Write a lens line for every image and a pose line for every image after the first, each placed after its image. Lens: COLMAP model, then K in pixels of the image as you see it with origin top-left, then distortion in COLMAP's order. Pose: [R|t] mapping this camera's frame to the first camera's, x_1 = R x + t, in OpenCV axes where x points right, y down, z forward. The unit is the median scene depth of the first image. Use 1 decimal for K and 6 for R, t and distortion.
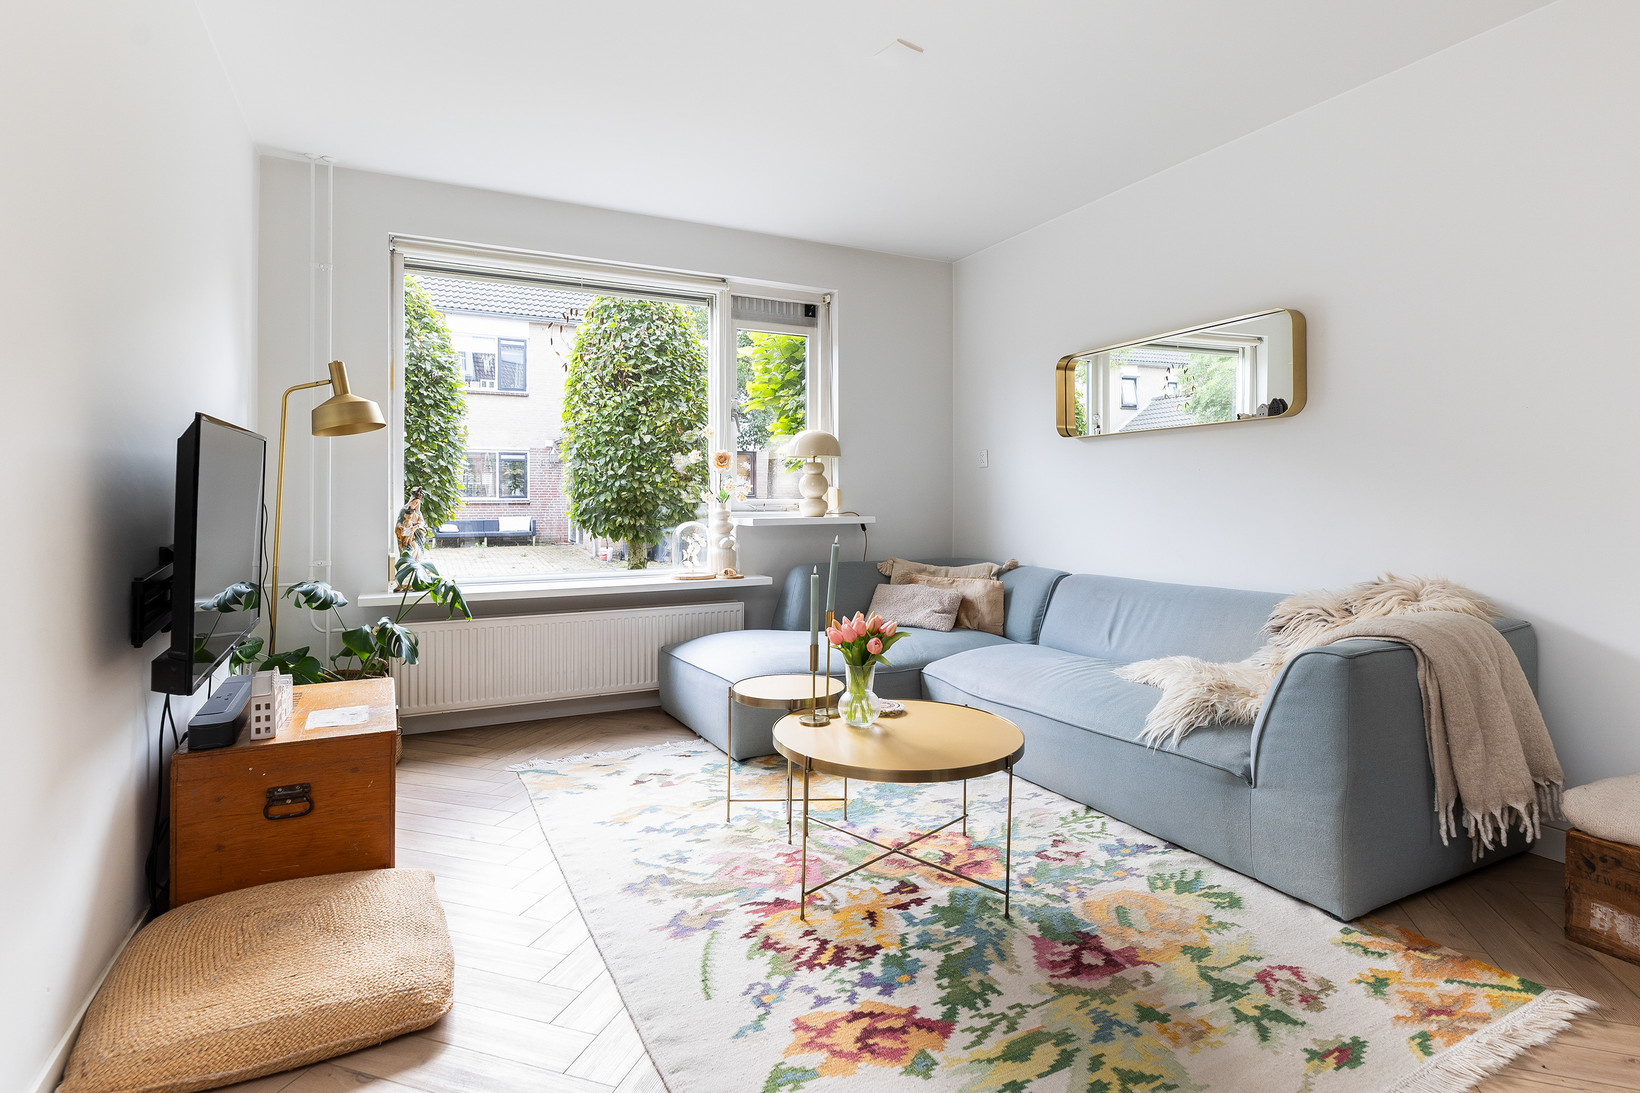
lens RADIAL K [[808.8, 0, 825.2], [0, 808.8, 503.4], [0, 0, 1]] dist [-0.004332, 0.000493]
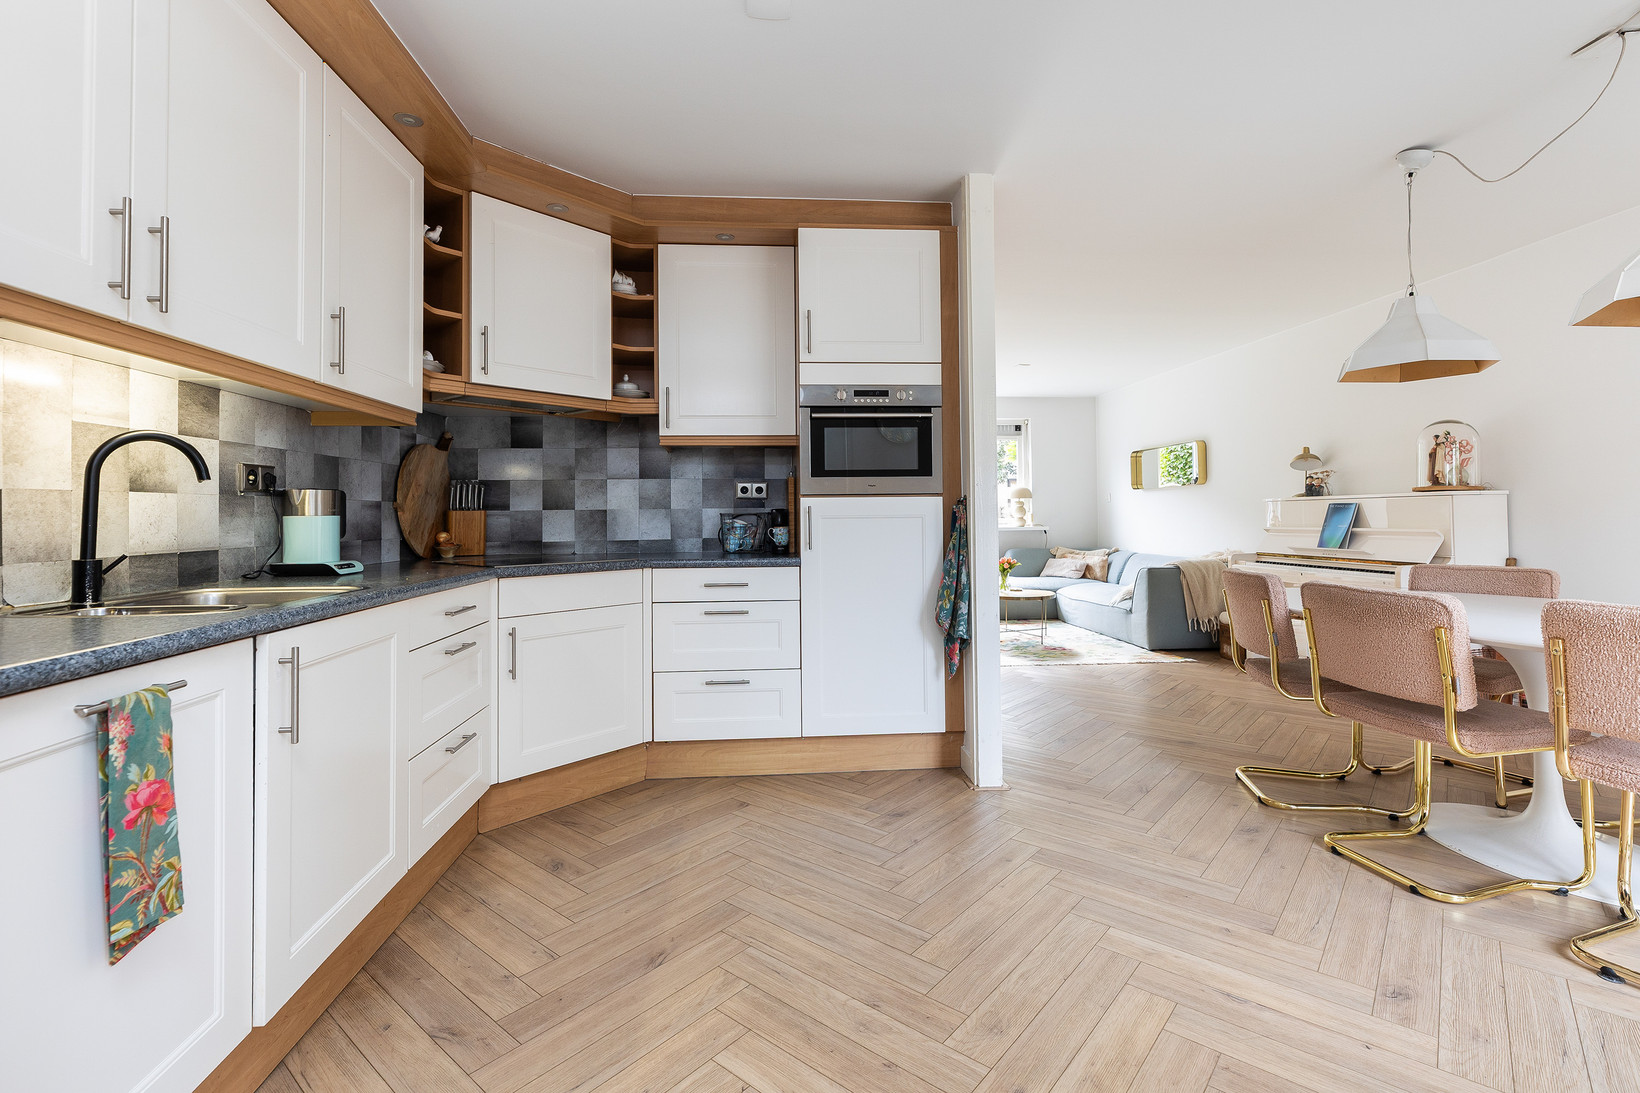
lens RADIAL K [[752.6, 0, 809.3], [0, 752.6, 498.5], [0, 0, 1]] dist [0.001627, -0.000319]
pose [[0.918556, -0.016132, -0.394961, 0.482817], [0.006952, 0.999672, -0.024665, -0.022935], [0.395229, 0.019911, 0.918367, -1.908507]]
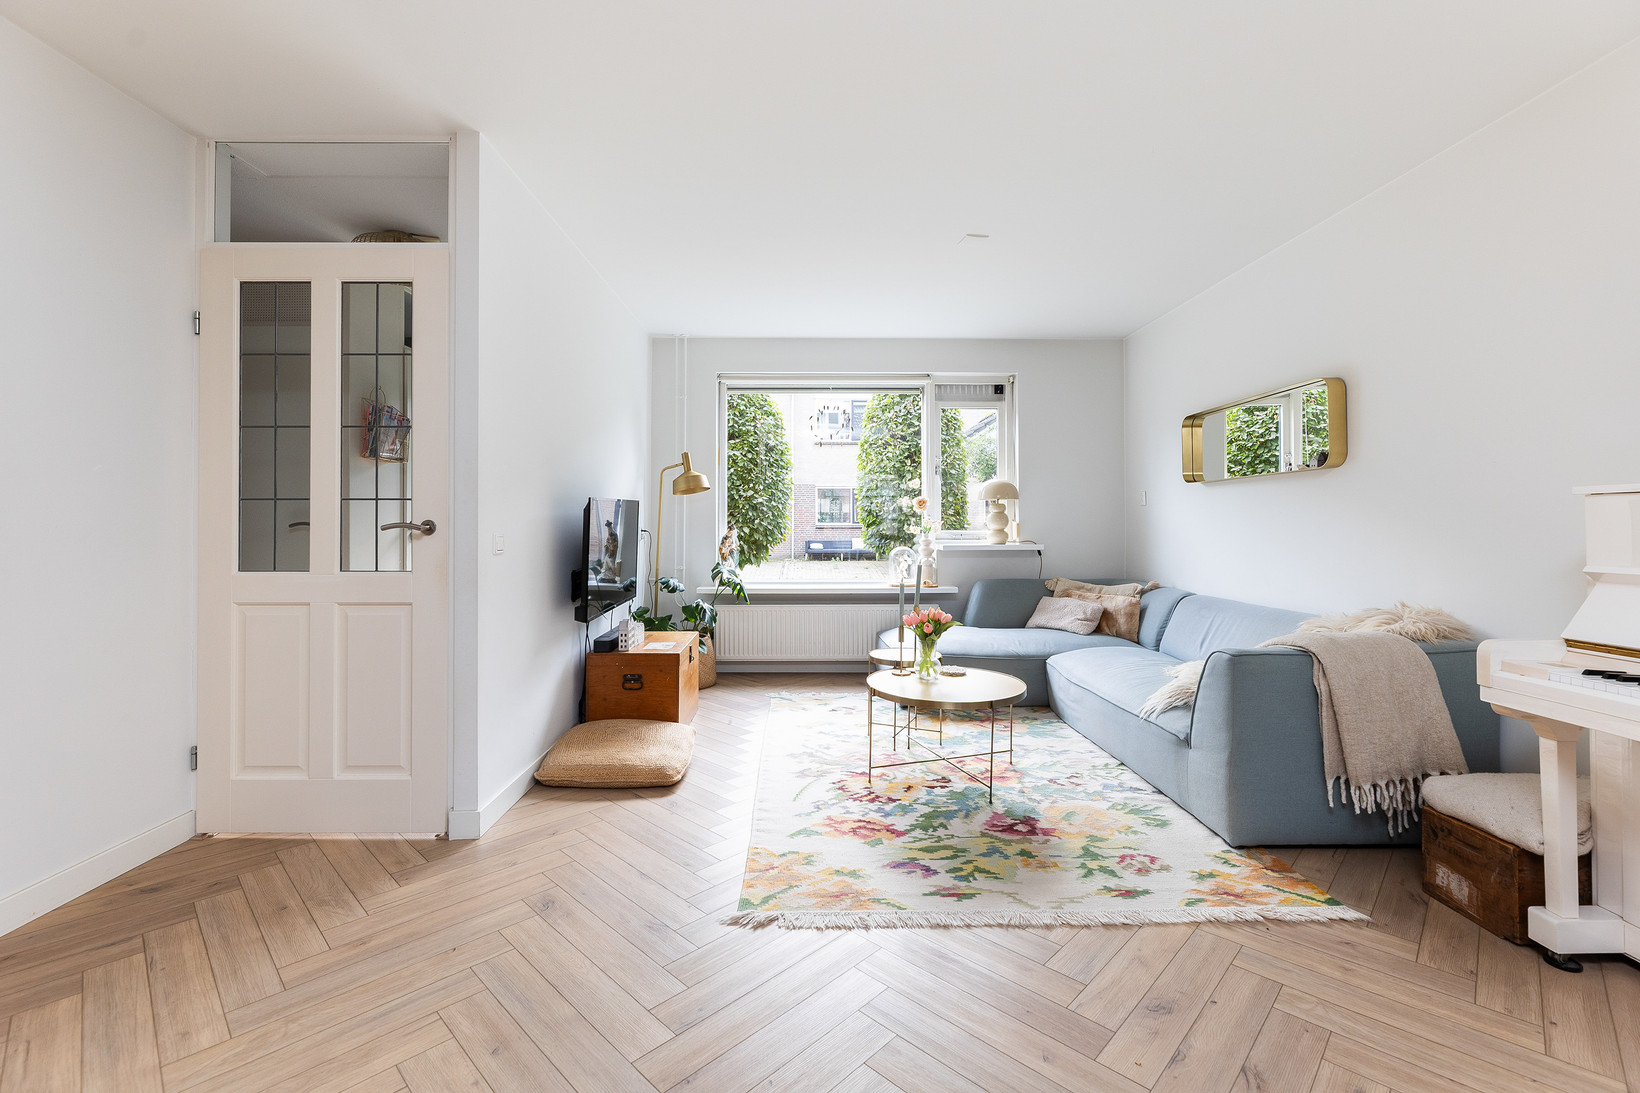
lens RADIAL K [[708.0, 0, 826.9], [0, 708.0, 516.4], [0, 0, 1]] dist [0.003060, -0.002910]
pose [[0.900042, -0.002981, -0.435792, 0.446010], [-0.003484, 0.999895, -0.014034, -0.022037], [0.435789, 0.014149, 0.899938, -0.323931]]
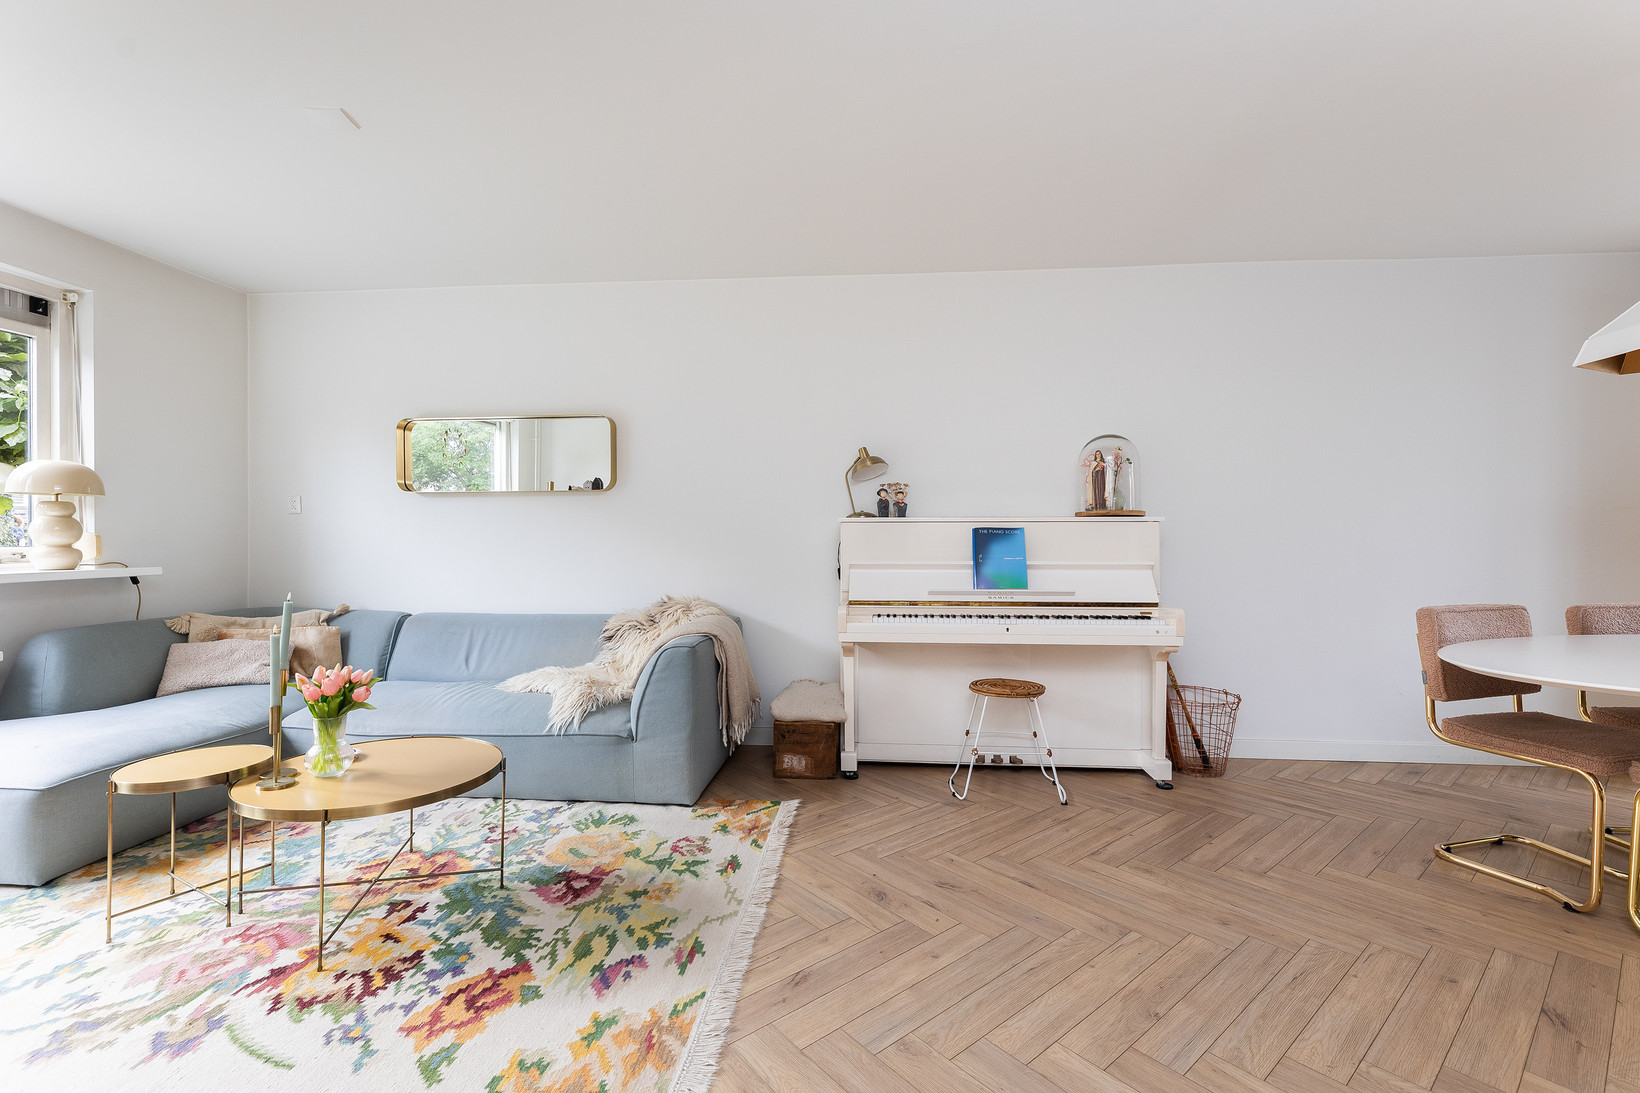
lens RADIAL K [[708.0, 0, 817.1], [0, 708.0, 547.2], [0, 0, 1]] dist [0.003060, -0.002910]
pose [[0.542093, -0.005805, 0.840298, -0.356468], [-0.001731, 0.999966, 0.008024, -0.022769], [-0.840316, -0.005805, 0.542065, -0.006143]]
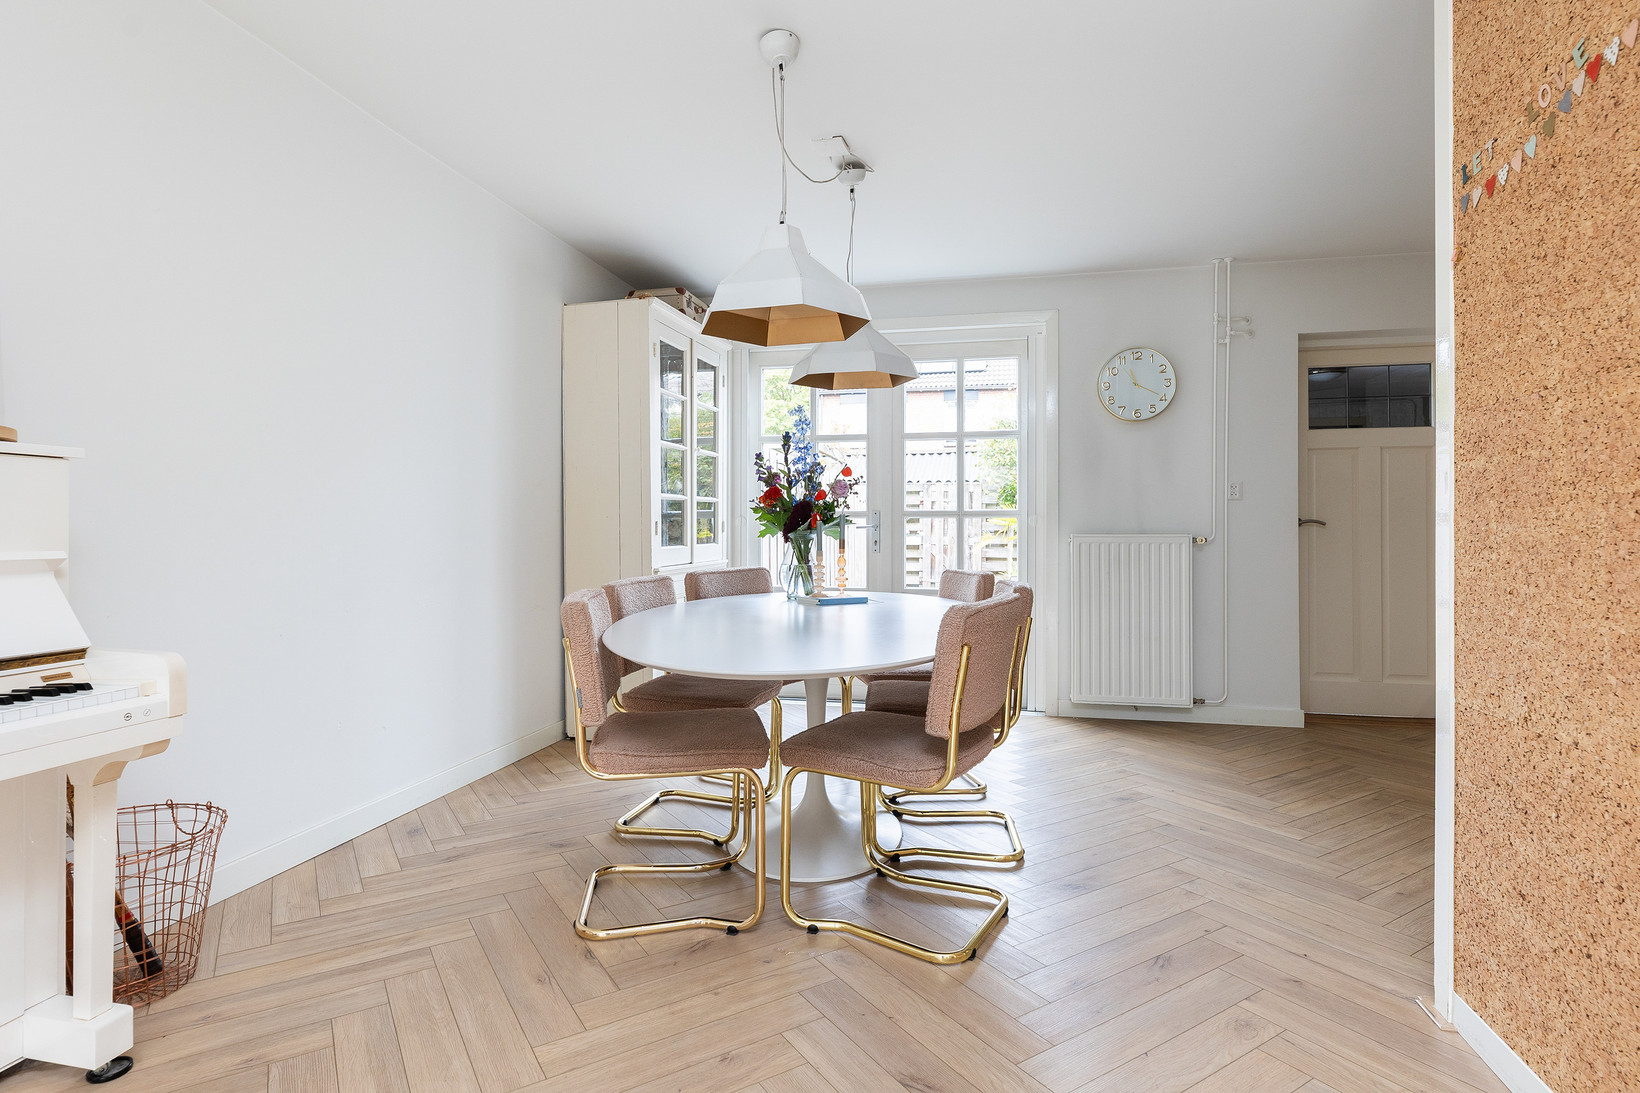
lens RADIAL K [[842.4, 0, 818.7], [0, 842.4, 524.7], [0, 0, 1]] dist [-0.005109, 0.000994]
pose [[-0.768366, 0.005827, 0.639984, 0.217273], [0.000997, 0.999968, -0.007907, -0.001472], [-0.640010, -0.005437, -0.768347, 0.312807]]
